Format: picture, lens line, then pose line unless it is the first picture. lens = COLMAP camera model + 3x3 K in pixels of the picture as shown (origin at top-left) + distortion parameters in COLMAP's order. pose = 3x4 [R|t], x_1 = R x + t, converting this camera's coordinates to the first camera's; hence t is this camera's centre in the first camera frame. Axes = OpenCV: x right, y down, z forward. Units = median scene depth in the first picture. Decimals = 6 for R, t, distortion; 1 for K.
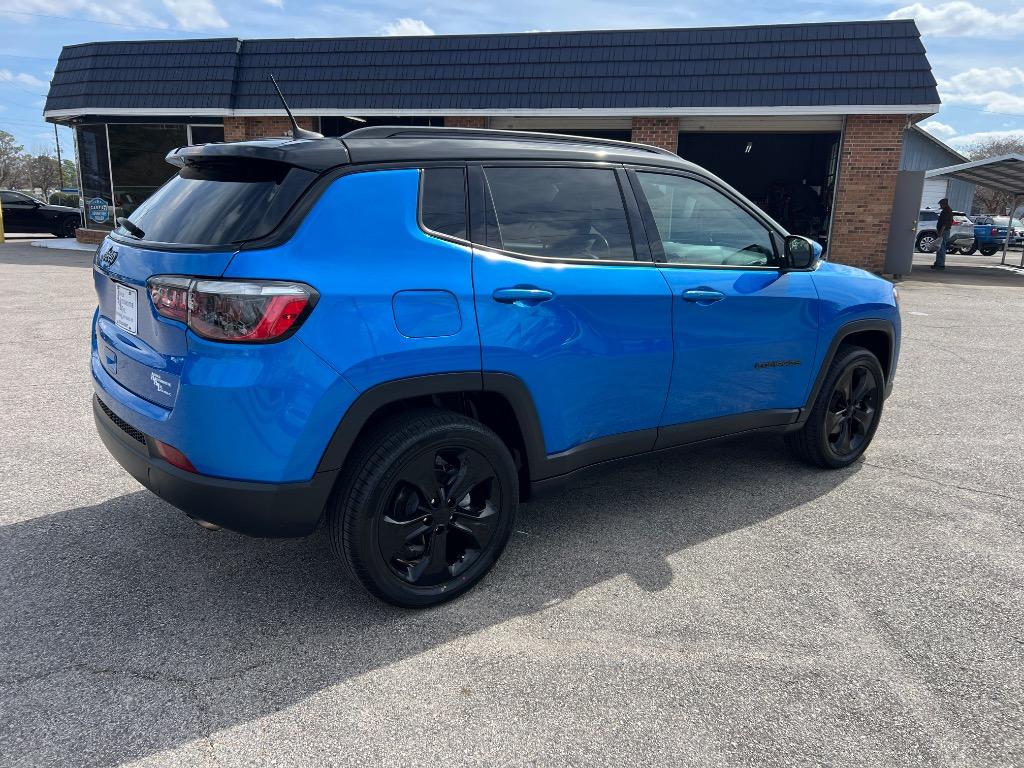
lens RADIAL K [[778.1, 0, 510.7], [0, 778.1, 383.1], [0, 0, 1]] dist [0.047229, -0.054782]
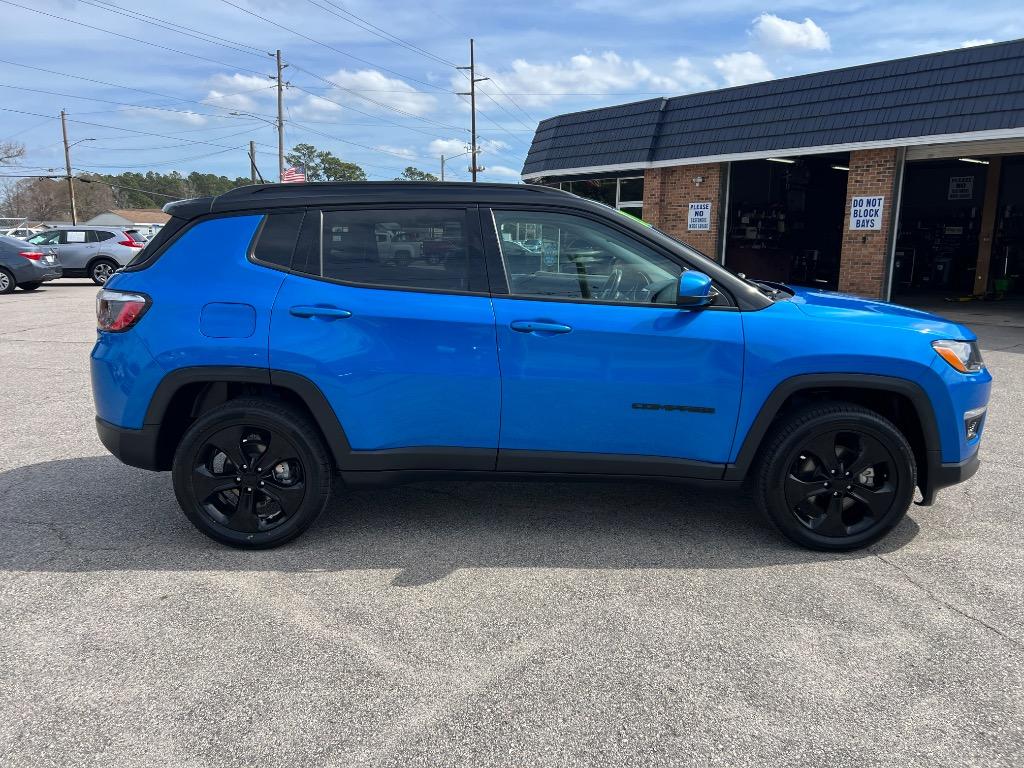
lens RADIAL K [[778.1, 0, 510.7], [0, 778.1, 383.1], [0, 0, 1]] dist [0.047229, -0.054782]
pose [[0.799631, 0.093480, -0.593171, 0.196886], [-0.125457, 0.992017, -0.012789, -0.004917], [0.587240, 0.084644, 0.804975, 0.038539]]
